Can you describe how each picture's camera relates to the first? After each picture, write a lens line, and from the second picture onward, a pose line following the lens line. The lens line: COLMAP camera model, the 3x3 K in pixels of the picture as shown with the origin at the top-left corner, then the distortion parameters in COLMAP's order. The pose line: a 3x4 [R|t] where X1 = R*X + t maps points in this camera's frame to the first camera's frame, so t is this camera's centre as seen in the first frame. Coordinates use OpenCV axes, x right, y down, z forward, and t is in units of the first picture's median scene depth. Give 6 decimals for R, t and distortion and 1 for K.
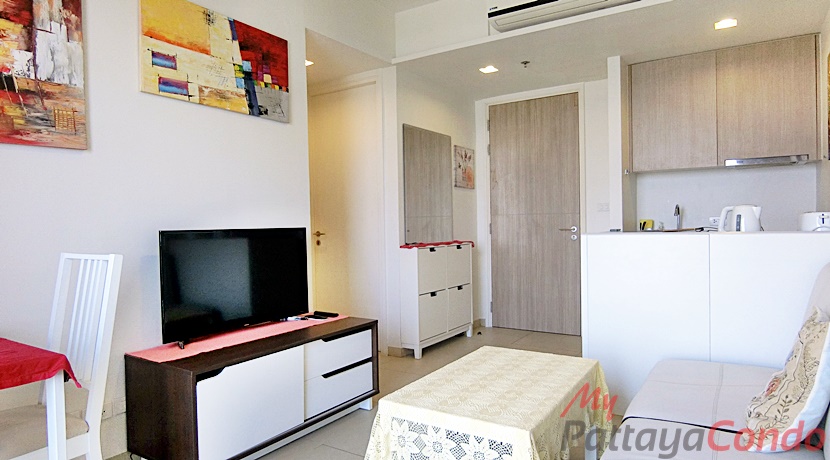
lens RADIAL K [[509.0, 0, 412.2], [0, 509.0, 231.8], [0, 0, 1]] dist [-0.011628, -0.003547]
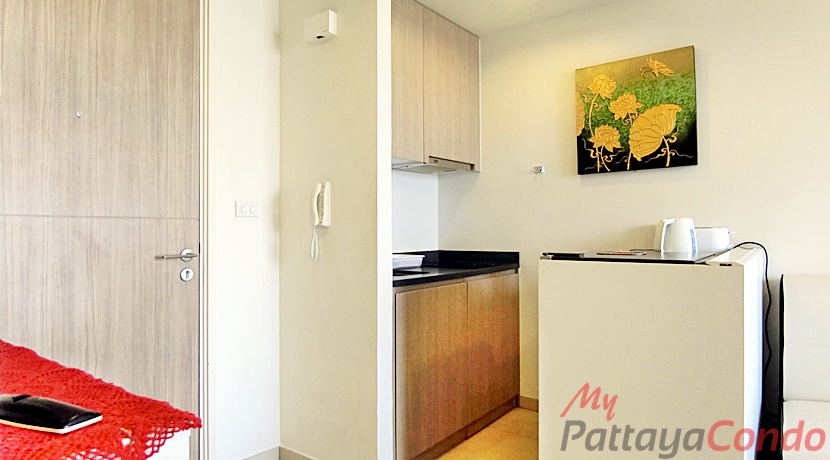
lens RADIAL K [[509.0, 0, 414.2], [0, 509.0, 228.9], [0, 0, 1]] dist [-0.011628, -0.003547]
pose [[0.057829, 0.022613, 0.998070, -0.156182], [0.026144, 0.999366, -0.024158, -0.017605], [-0.997984, 0.027491, 0.057201, 1.131094]]
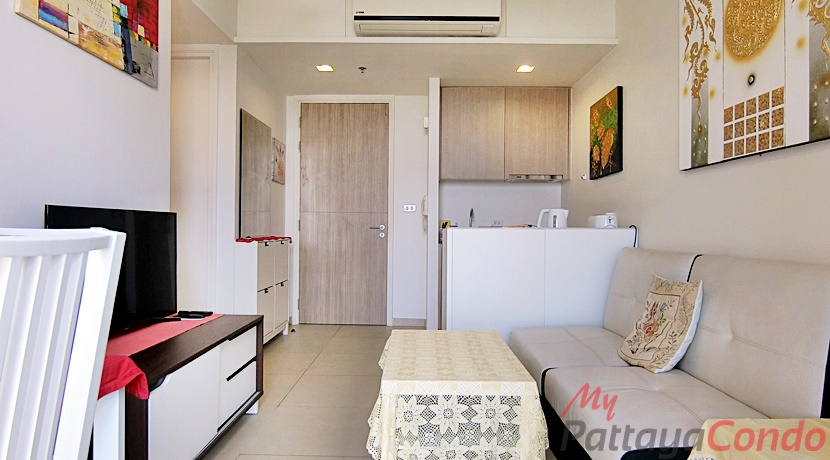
lens RADIAL K [[509.0, 0, 410.1], [0, 509.0, 227.9], [0, 0, 1]] dist [-0.011628, -0.003547]
pose [[0.844340, 0.024531, 0.535246, -0.313211], [-0.015049, 0.999643, -0.022075, 0.027904], [-0.535596, 0.010584, 0.844408, 0.065357]]
